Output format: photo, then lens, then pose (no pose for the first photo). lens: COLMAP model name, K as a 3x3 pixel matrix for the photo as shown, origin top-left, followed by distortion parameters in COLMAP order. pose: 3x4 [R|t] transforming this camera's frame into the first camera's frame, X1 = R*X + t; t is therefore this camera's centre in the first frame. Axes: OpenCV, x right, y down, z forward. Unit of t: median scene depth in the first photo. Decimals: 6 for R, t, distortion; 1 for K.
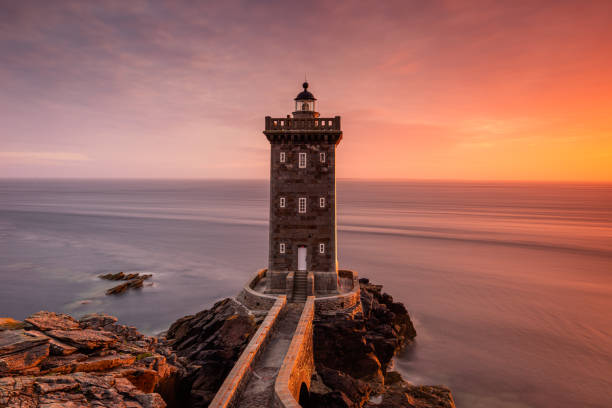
lens RADIAL K [[526.1, 0, 302.5], [0, 526.1, 190.0], [0, 0, 1]] dist [0.007115, -0.008720]
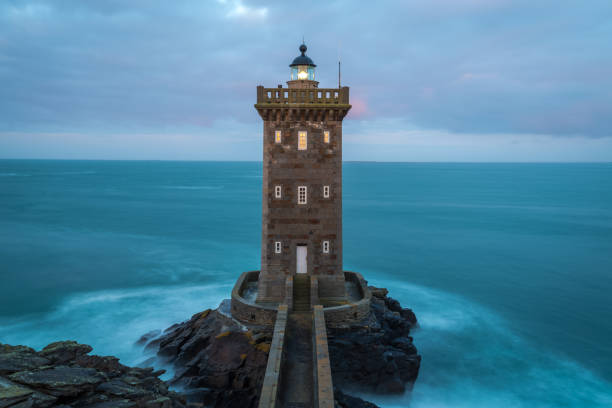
lens RADIAL K [[589.0, 0, 299.7], [0, 589.0, 191.4], [0, 0, 1]] dist [0.069576, 0.000000]
pose [[0.995080, -0.003702, 0.099003, -0.096442], [0.000680, 0.999533, 0.030538, -0.004970], [-0.099070, -0.030321, 0.994618, 0.082657]]
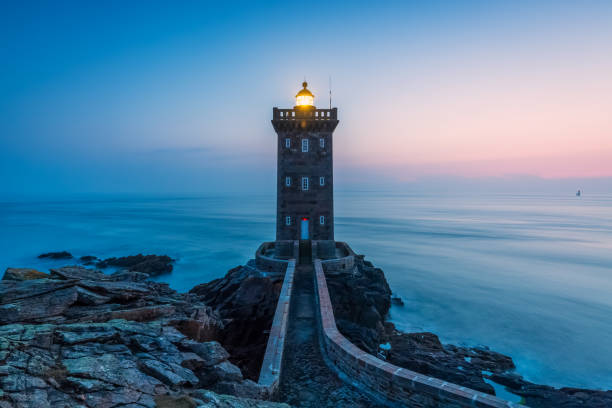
lens RADIAL K [[364.4, 0, 299.1], [0, 364.4, 206.2], [0, 0, 1]] dist [-0.002911, -0.000477]
pose [[0.995331, -0.006831, 0.096276, -0.092568], [0.007232, 0.999967, -0.003818, 0.082273], [-0.096247, 0.004496, 0.995347, 0.195071]]
